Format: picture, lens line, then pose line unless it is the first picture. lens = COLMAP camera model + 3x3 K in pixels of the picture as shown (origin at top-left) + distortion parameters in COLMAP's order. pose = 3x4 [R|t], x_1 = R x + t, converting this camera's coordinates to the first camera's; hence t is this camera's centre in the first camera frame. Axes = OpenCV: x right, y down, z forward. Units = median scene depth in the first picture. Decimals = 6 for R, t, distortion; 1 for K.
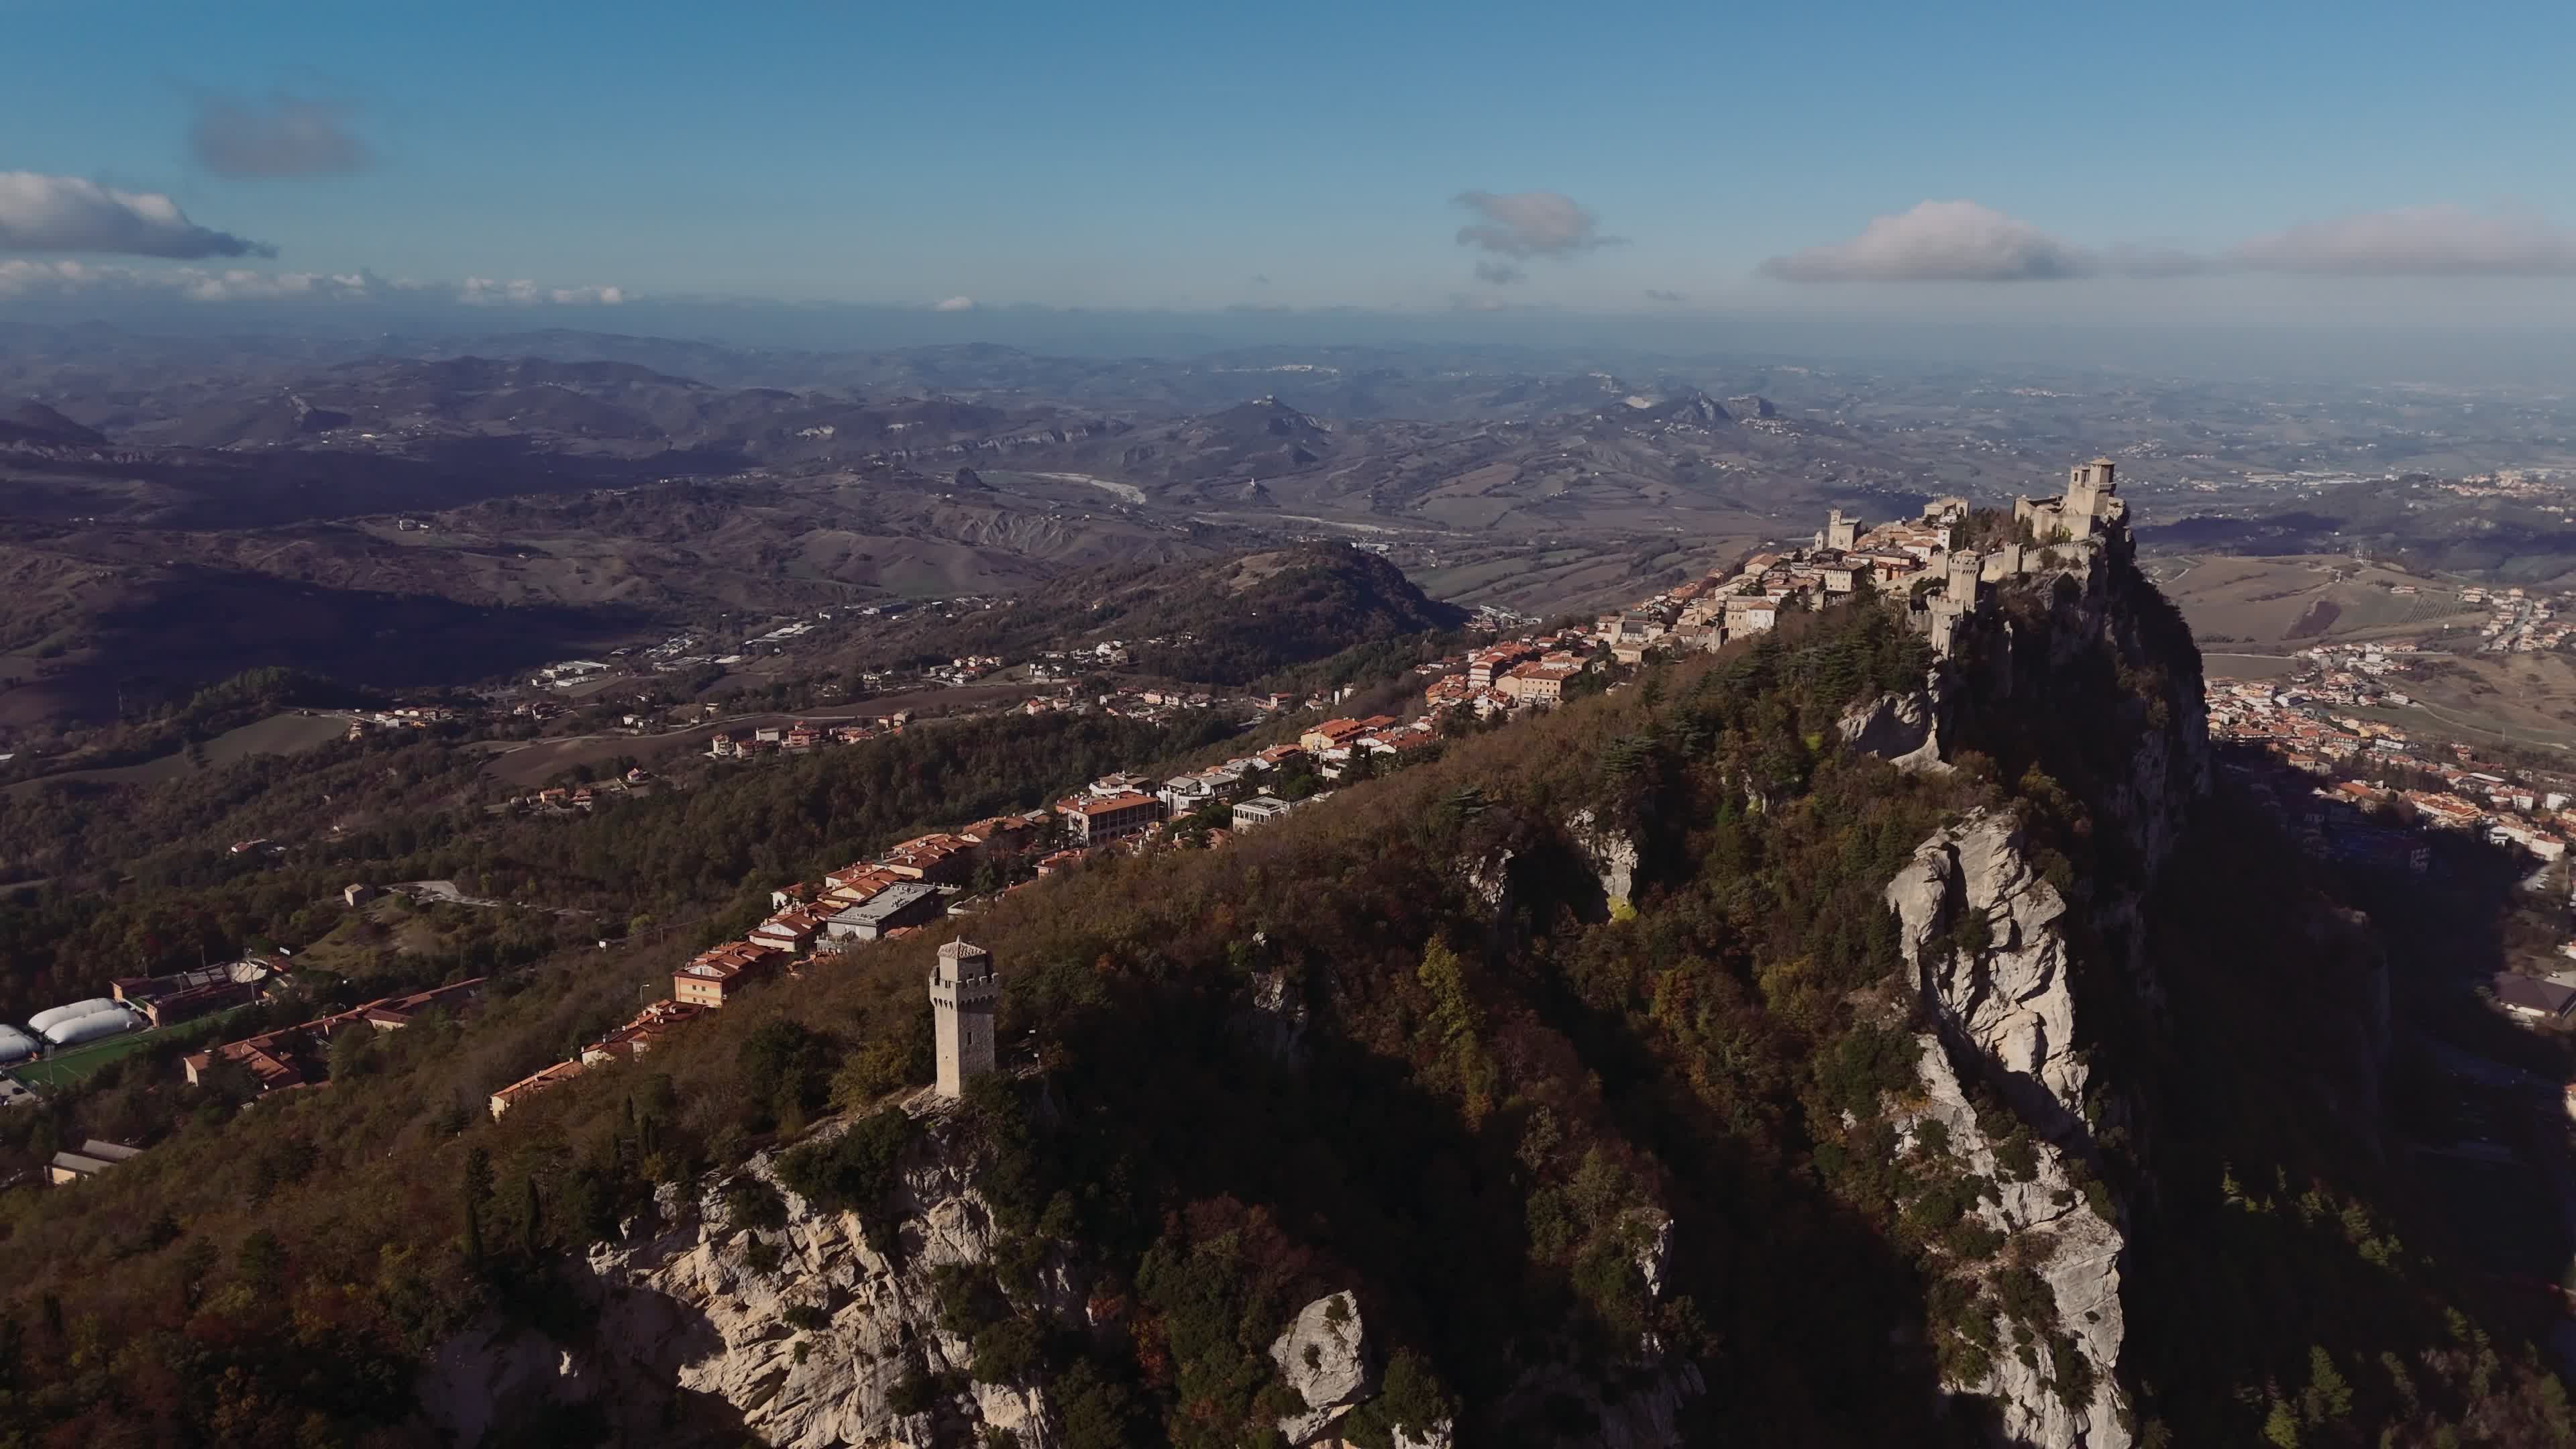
lens RADIAL K [[1887.8, 0, 1296.4], [0, 1887.8, 725.0], [0, 0, 1]] dist [0.075631, -0.067642]
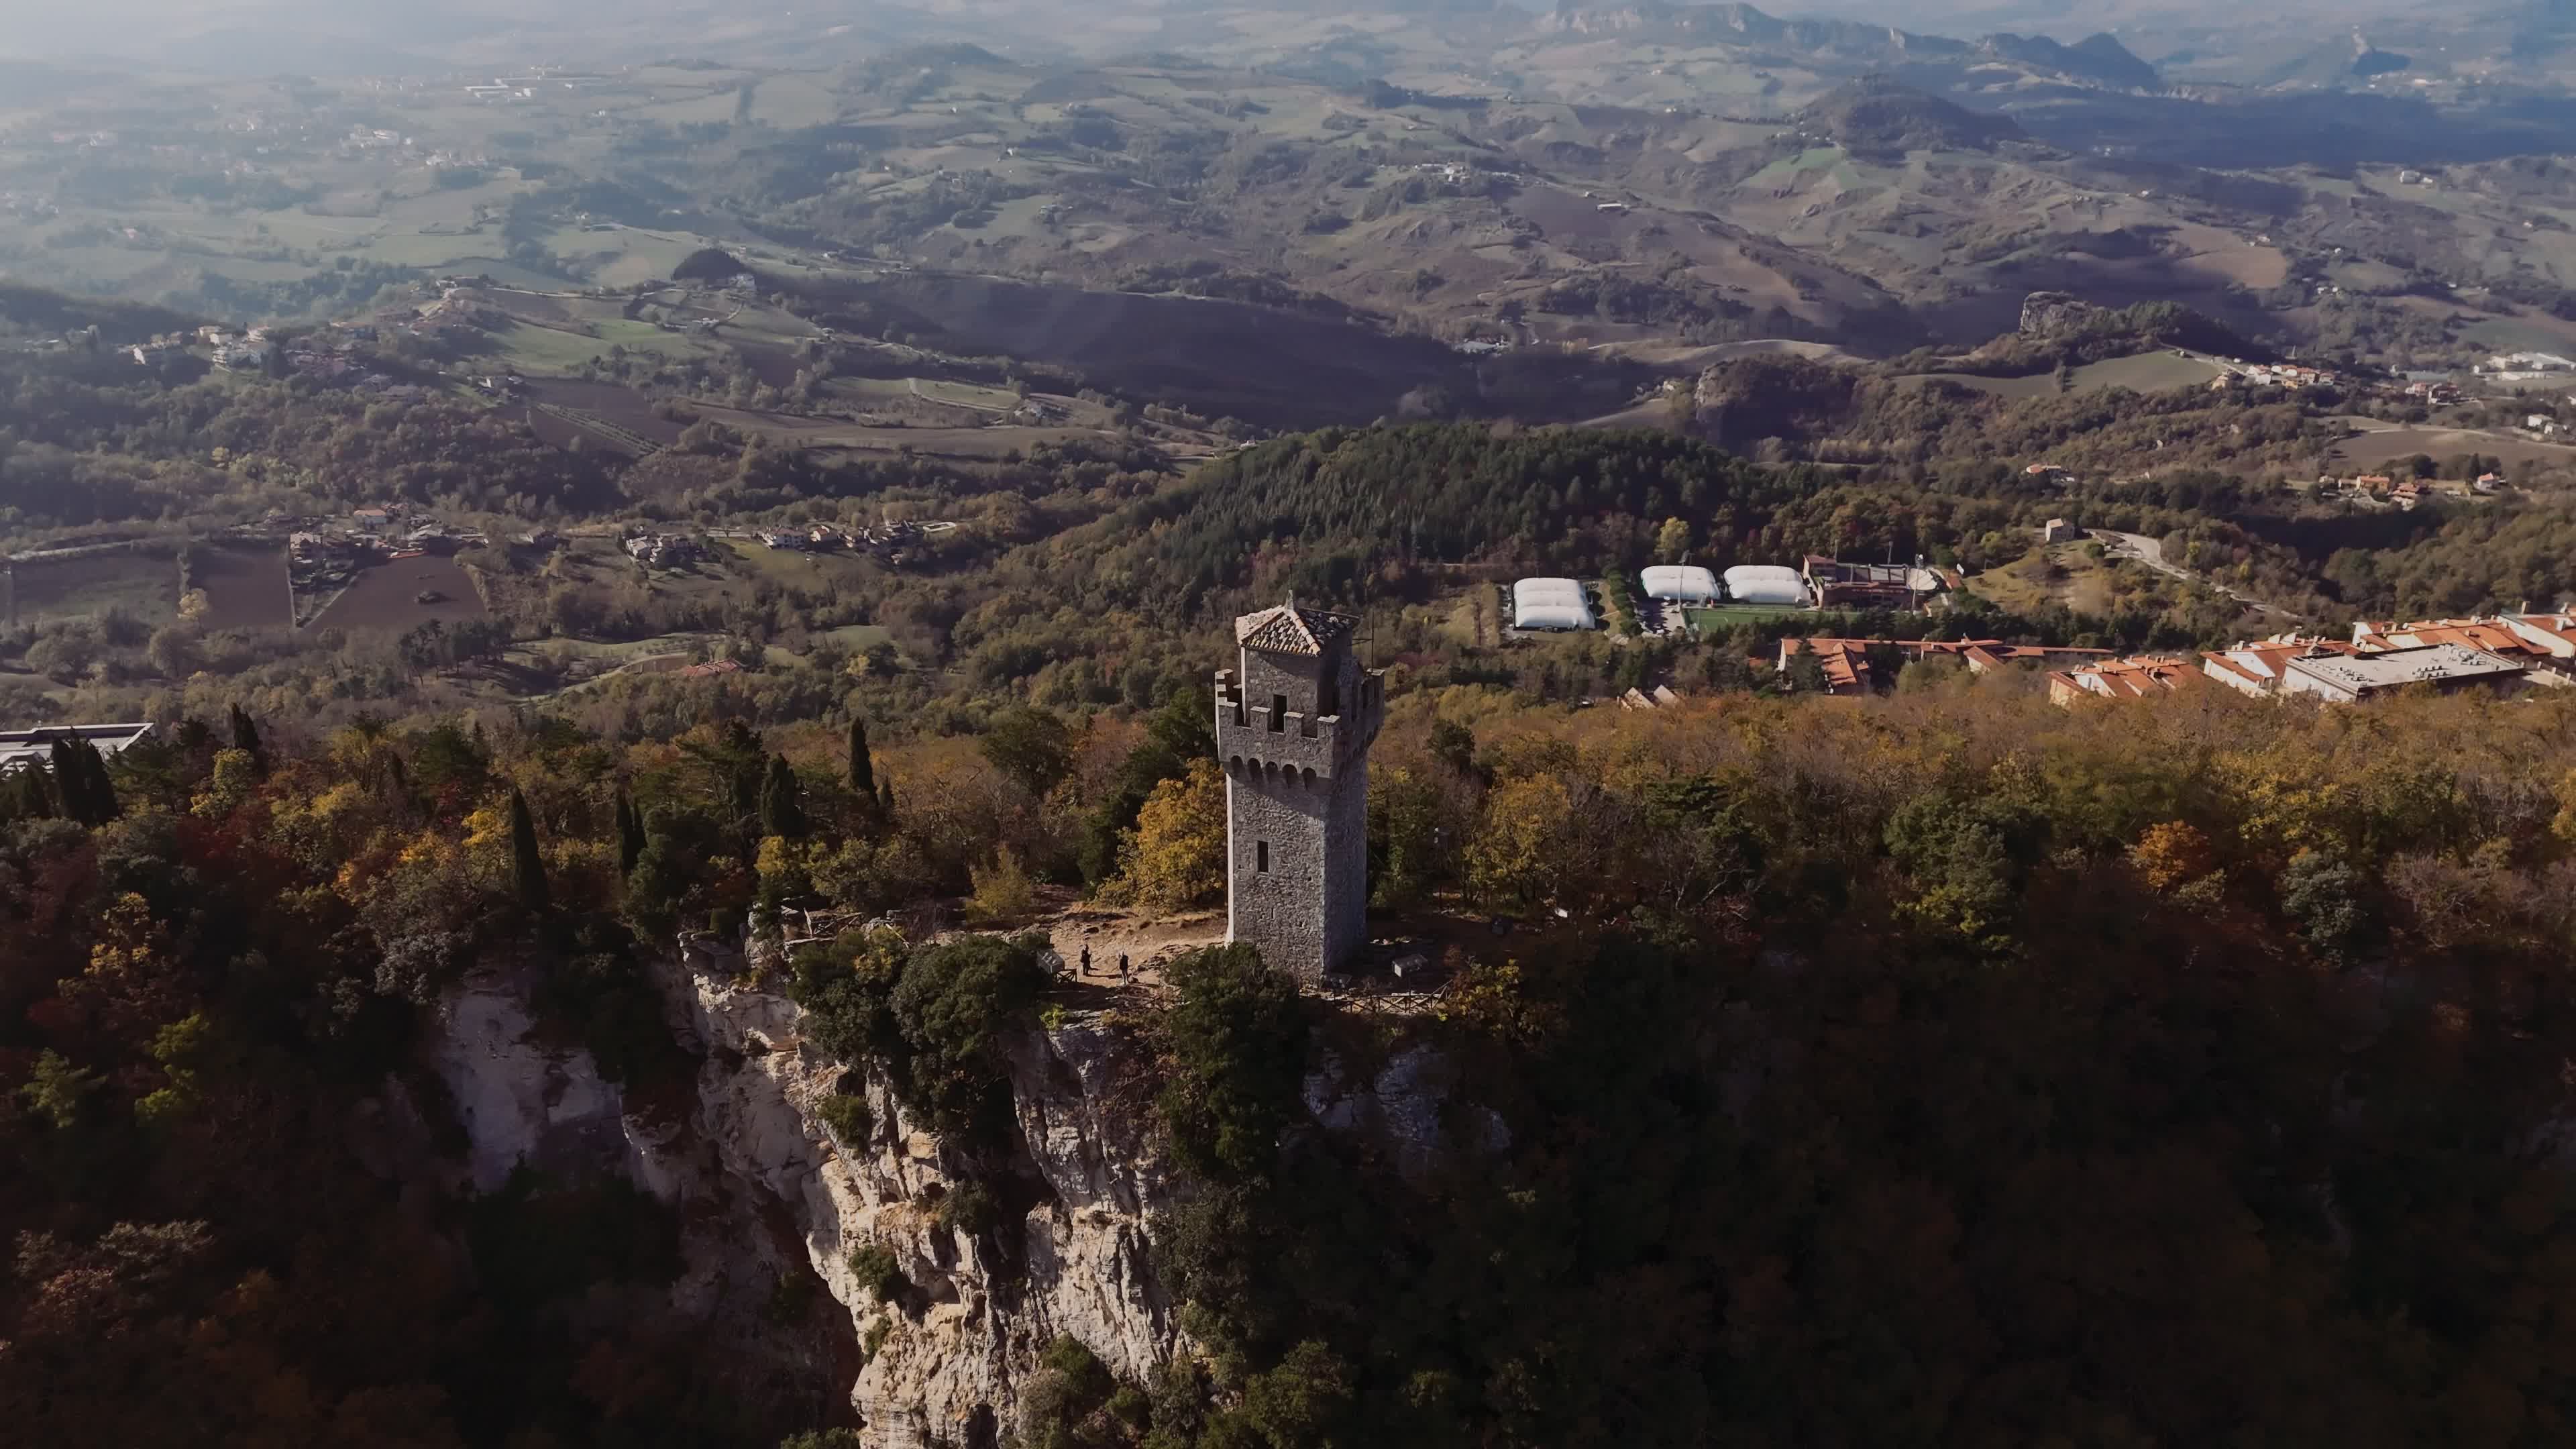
lens RADIAL K [[1887.8, 0, 1286.1], [0, 1887.8, 717.1], [0, 0, 1]] dist [0.075631, -0.067642]
pose [[0.566353, 0.307816, -0.764522, 0.011716], [-0.176891, 0.951416, 0.252024, 0.004326], [0.804956, -0.007497, 0.593287, 0.081124]]
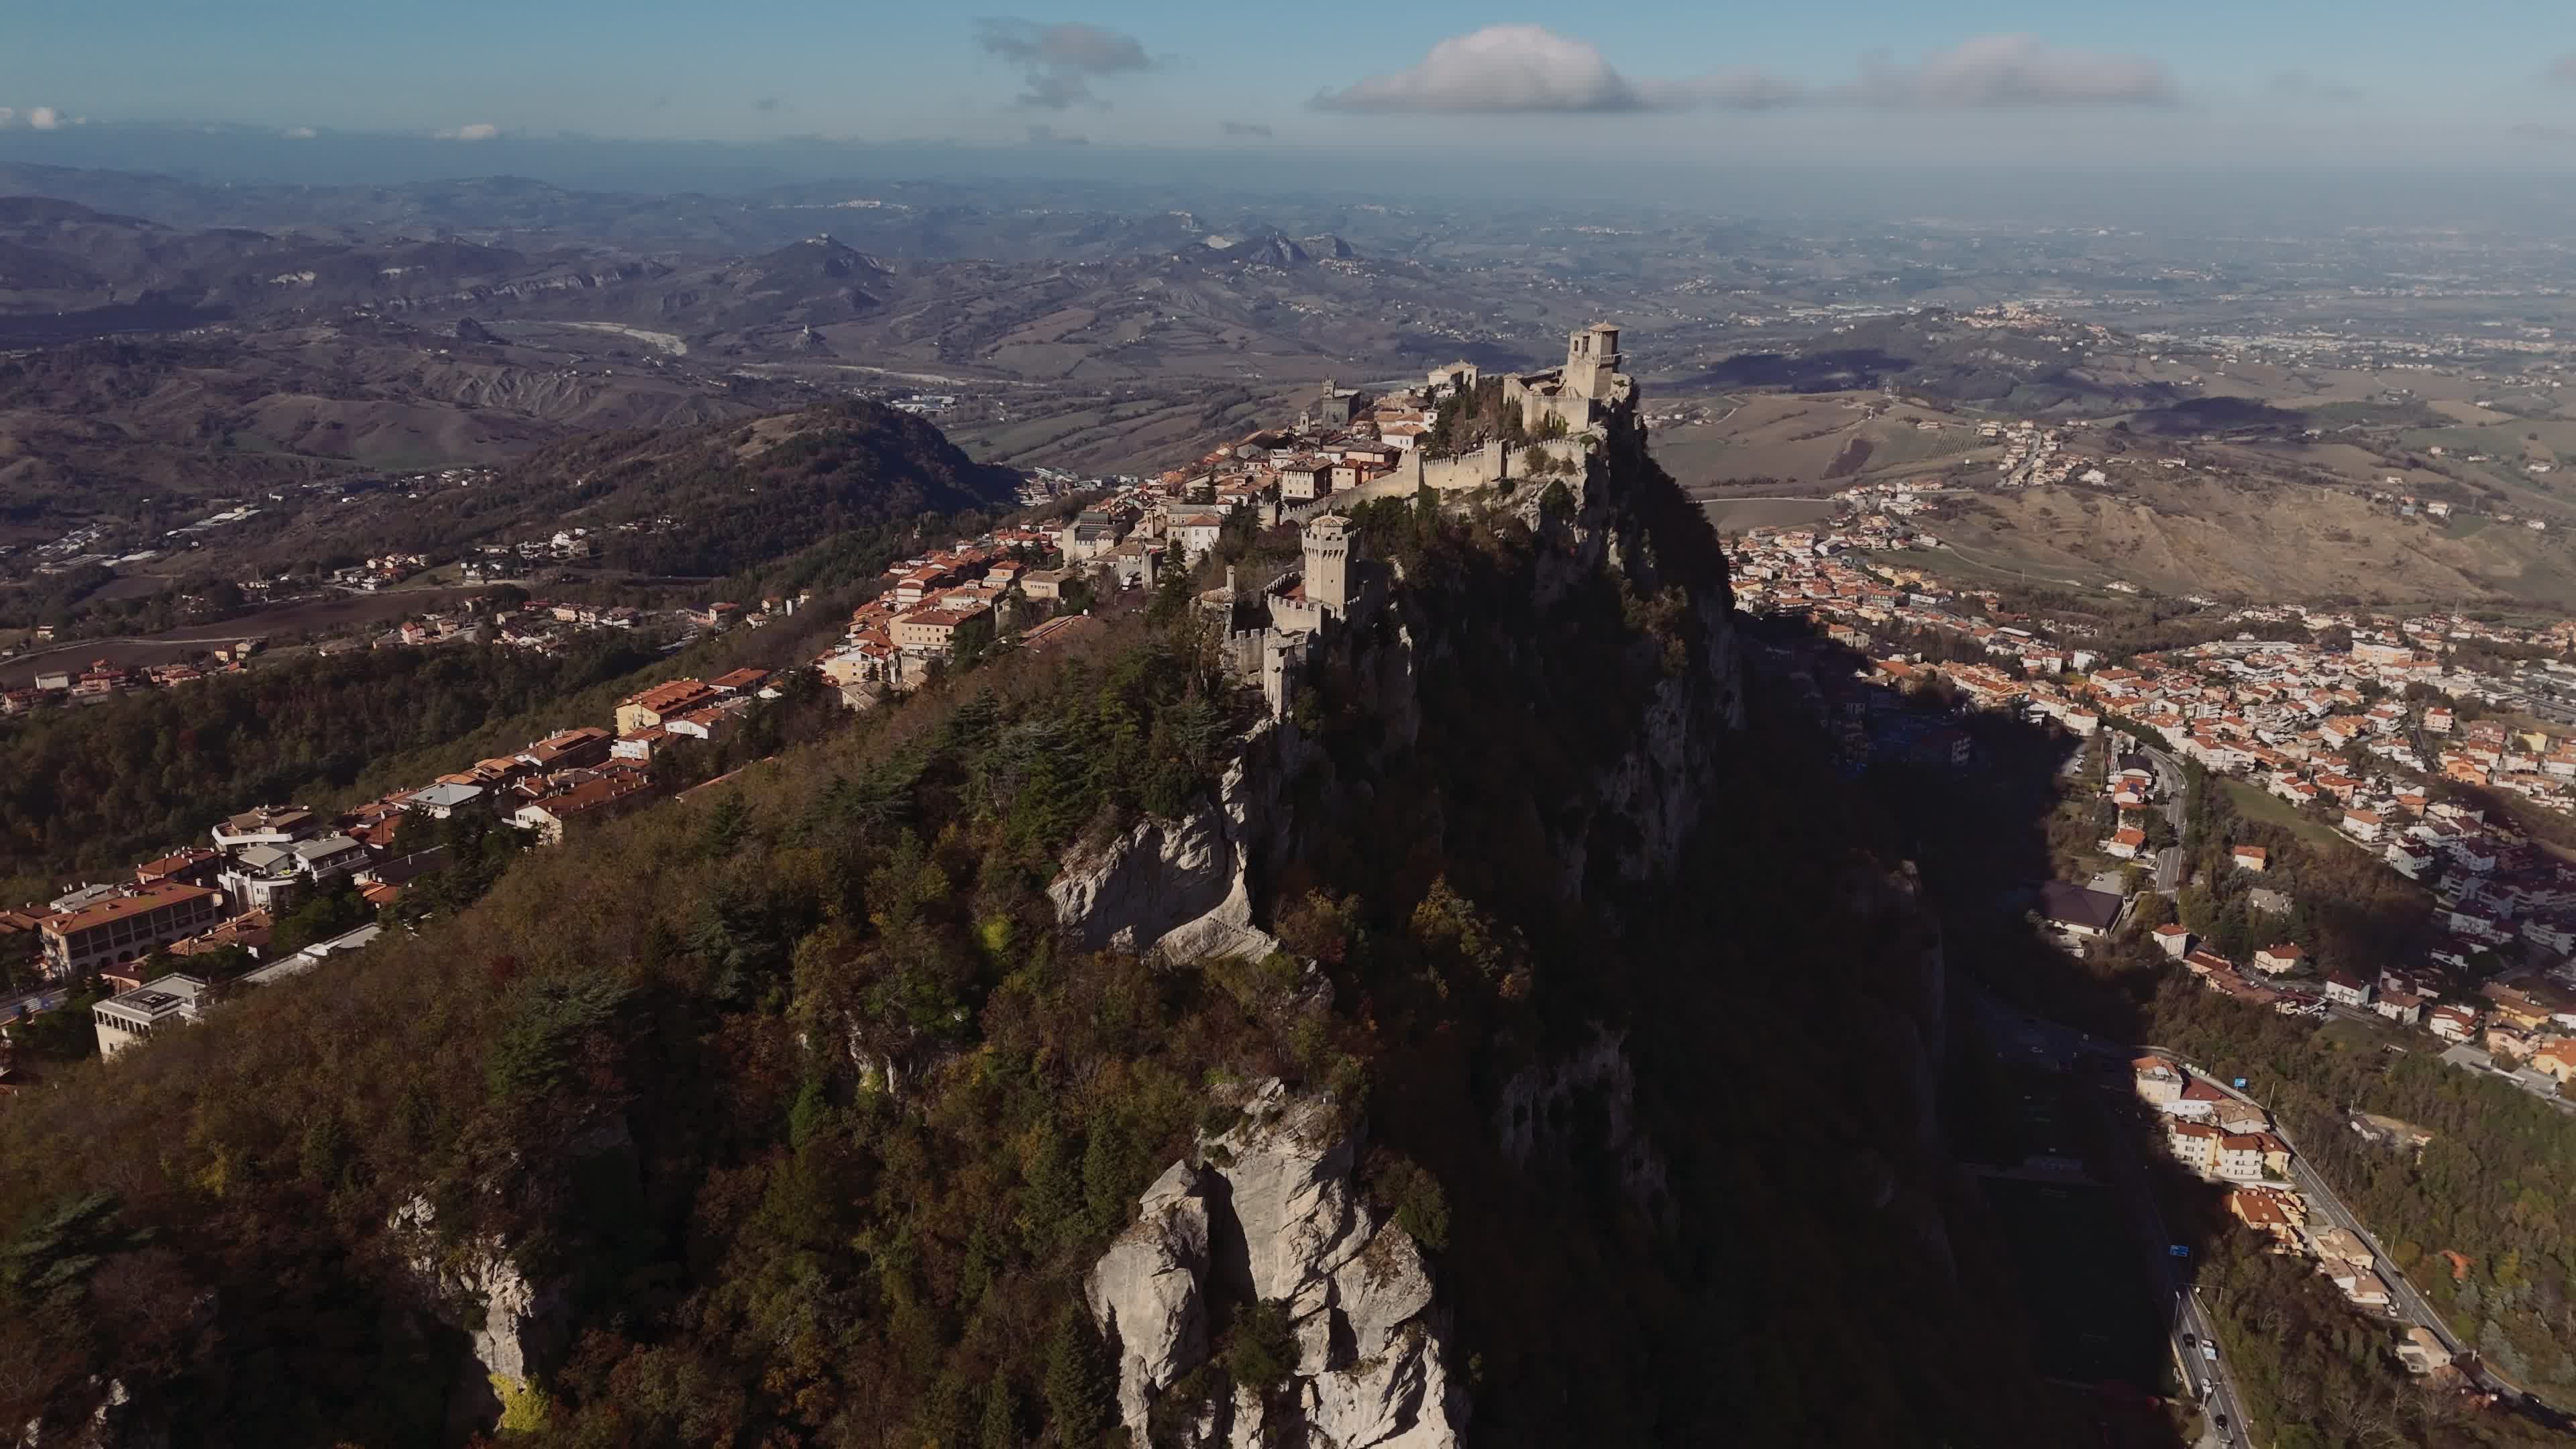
lens RADIAL K [[1887.8, 0, 1300.8], [0, 1887.8, 717.4], [0, 0, 1]] dist [0.075631, -0.067642]
pose [[0.977673, -0.058367, 0.201861, 0.046677], [0.042701, 0.995790, 0.081113, -0.016349], [-0.205746, -0.070682, 0.976050, 0.089048]]
